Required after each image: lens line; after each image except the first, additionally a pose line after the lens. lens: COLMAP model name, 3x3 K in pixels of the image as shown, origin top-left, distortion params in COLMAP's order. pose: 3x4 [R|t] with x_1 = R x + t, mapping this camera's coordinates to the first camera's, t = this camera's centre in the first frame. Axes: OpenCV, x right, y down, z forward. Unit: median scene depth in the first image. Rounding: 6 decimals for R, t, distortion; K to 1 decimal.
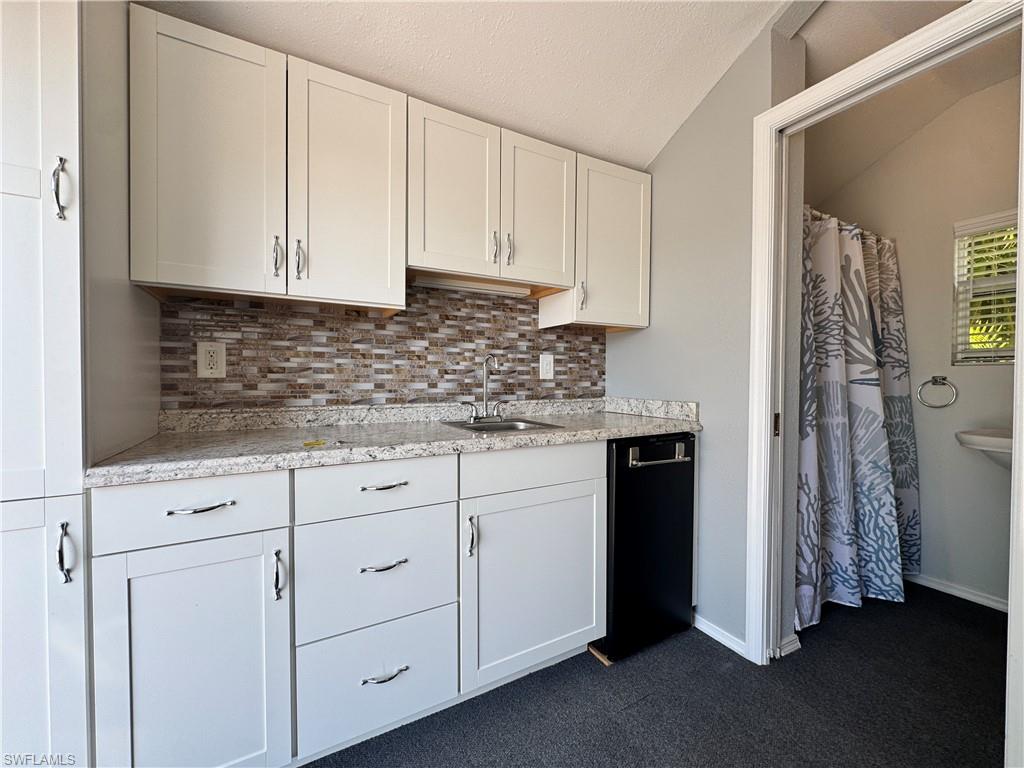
lens RADIAL K [[408.3, 0, 512.9], [0, 408.3, 385.6], [0, 0, 1]] dist [0.000071, -0.000257]
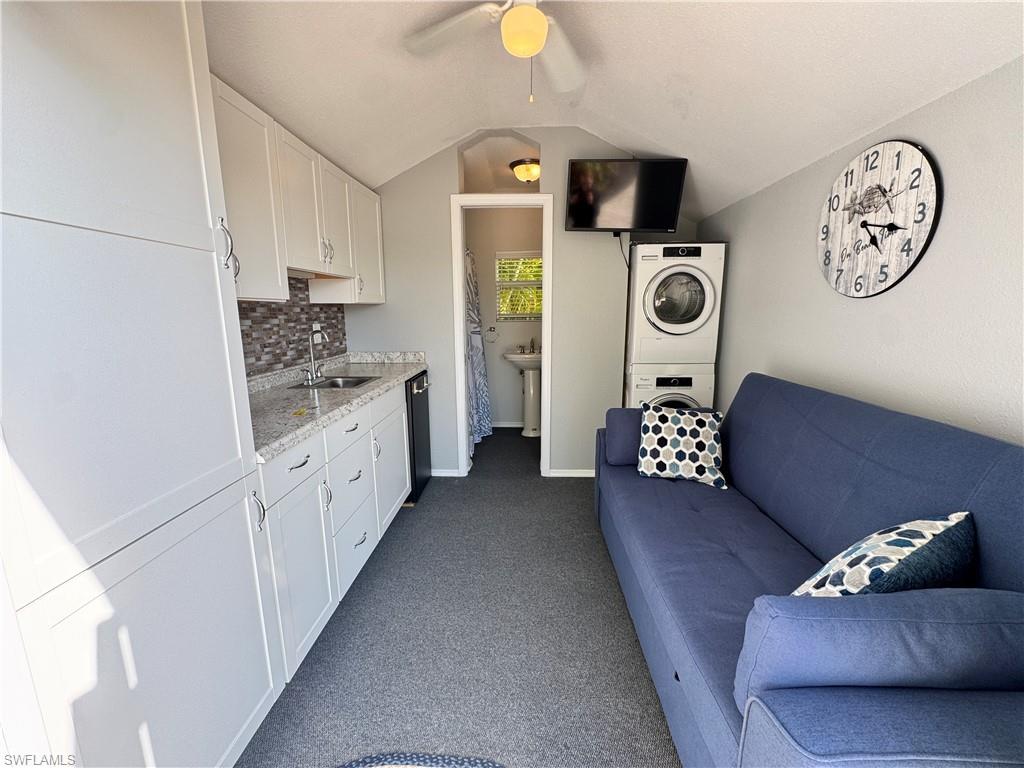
lens RADIAL K [[408.3, 0, 512.4], [0, 408.3, 383.0], [0, 0, 1]] dist [0.000071, -0.000257]
pose [[0.521411, -0.159830, 0.838204, -0.758819], [0.027770, 0.984960, 0.170539, -0.103951], [-0.852854, -0.065644, 0.518007, -0.197373]]
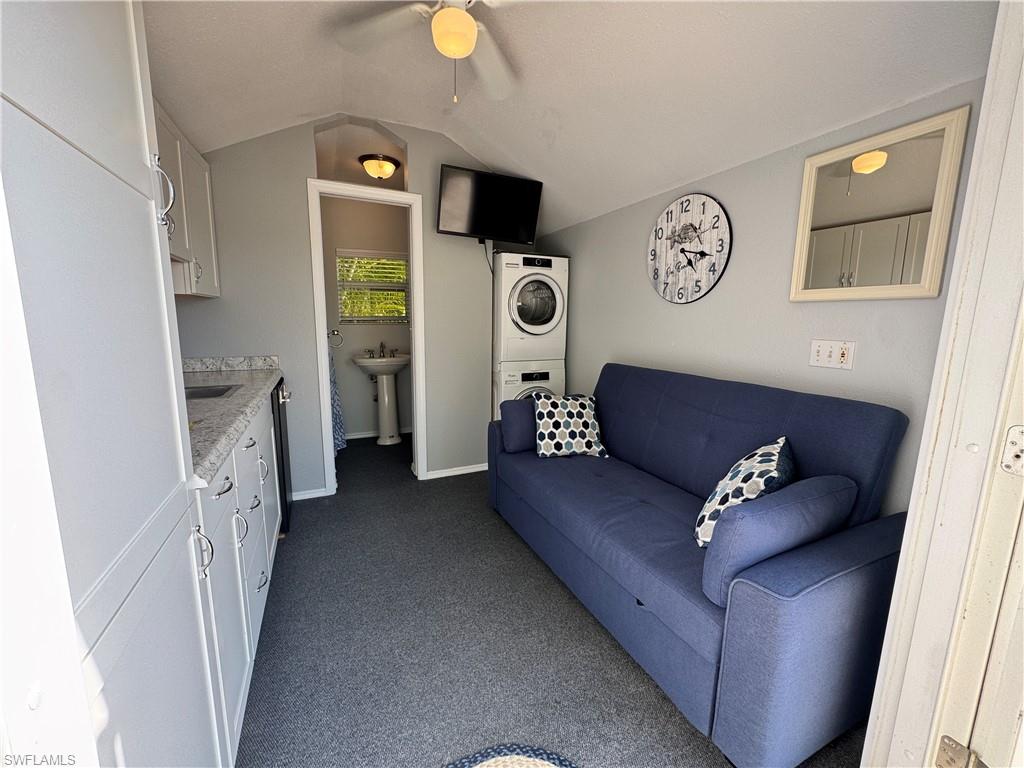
lens RADIAL K [[408.3, 0, 509.4], [0, 408.3, 383.0], [0, 0, 1]] dist [0.000071, -0.000257]
pose [[0.076723, -0.157871, 0.984475, -0.875579], [0.011965, 0.987460, 0.157417, -0.077248], [-0.996981, -0.000298, 0.077649, 0.054977]]
